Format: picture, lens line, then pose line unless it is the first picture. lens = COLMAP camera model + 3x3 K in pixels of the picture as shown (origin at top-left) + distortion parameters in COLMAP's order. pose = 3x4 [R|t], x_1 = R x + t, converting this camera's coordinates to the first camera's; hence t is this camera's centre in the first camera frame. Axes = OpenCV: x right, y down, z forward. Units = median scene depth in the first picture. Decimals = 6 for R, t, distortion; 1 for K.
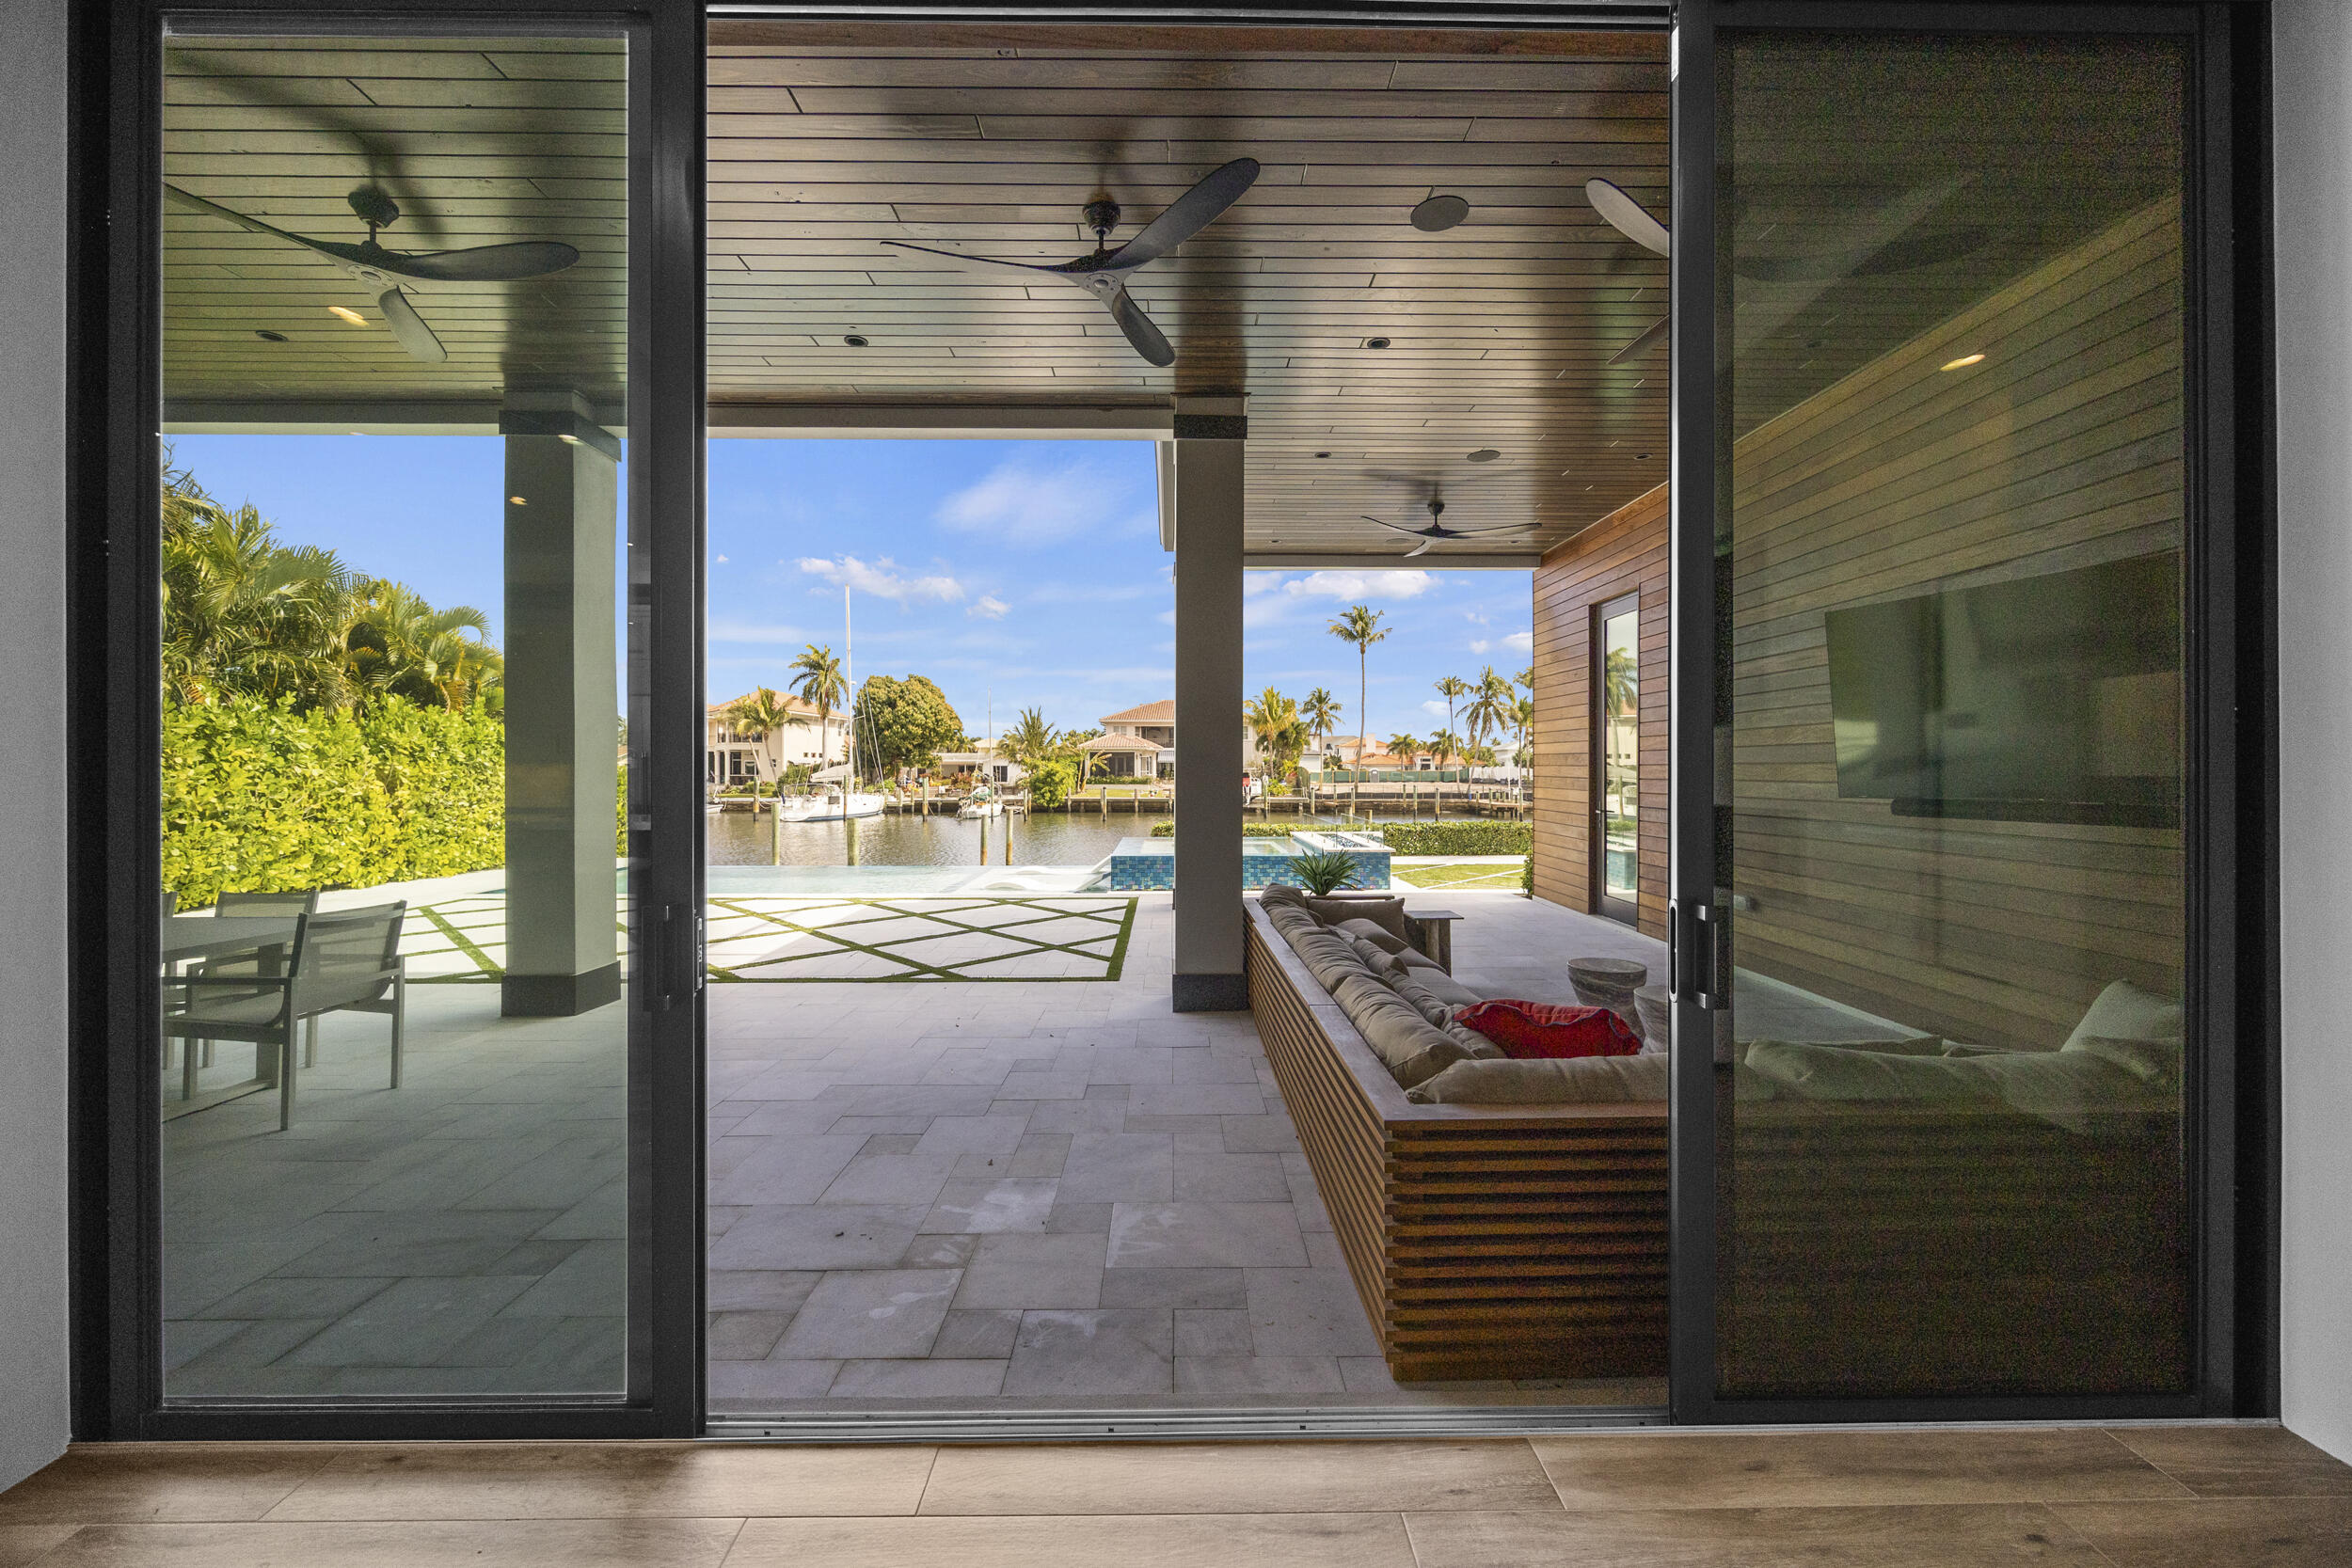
lens RADIAL K [[891.4, 0, 1176.0], [0, 891.4, 784.3], [0, 0, 1]] dist [-0.002955, -0.000071]
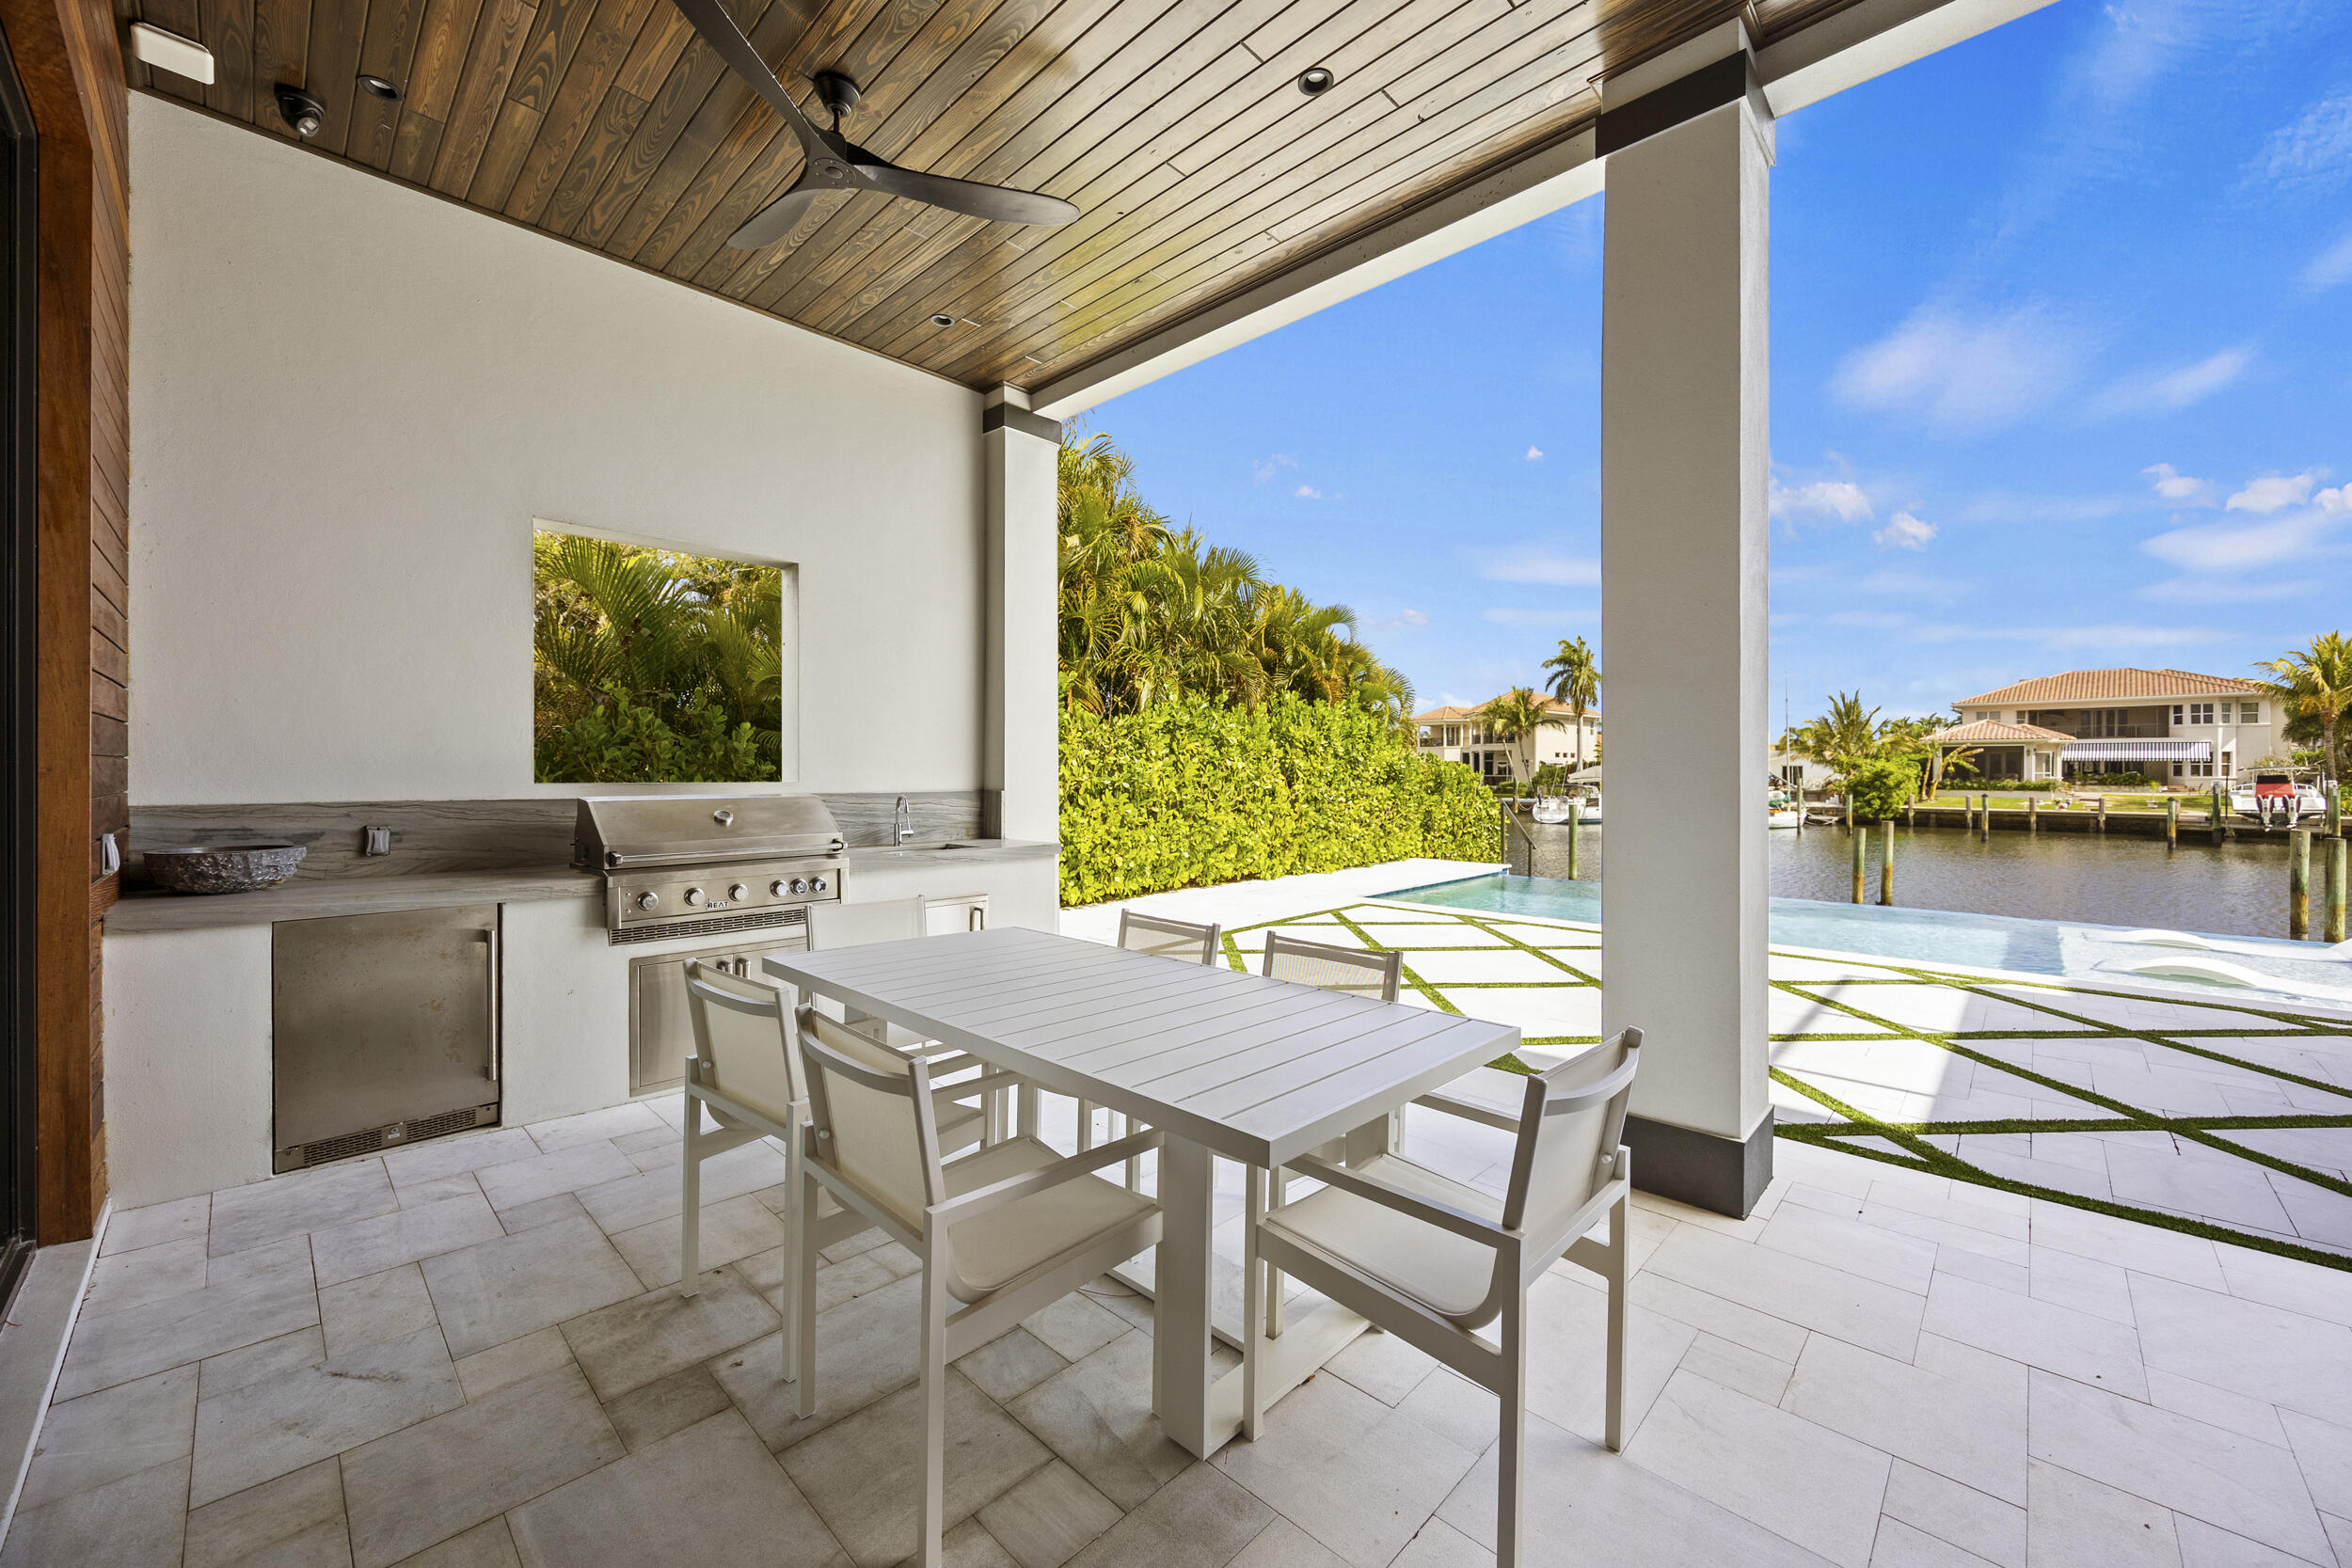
lens RADIAL K [[891.4, 0, 1184.2], [0, 891.4, 774.6], [0, 0, 1]] dist [-0.002955, -0.000071]
pose [[0.713877, 0.004687, -0.700255, -0.228811], [-0.013271, 0.999889, -0.006836, 0.003961], [0.700145, 0.014173, 0.713860, 0.170020]]
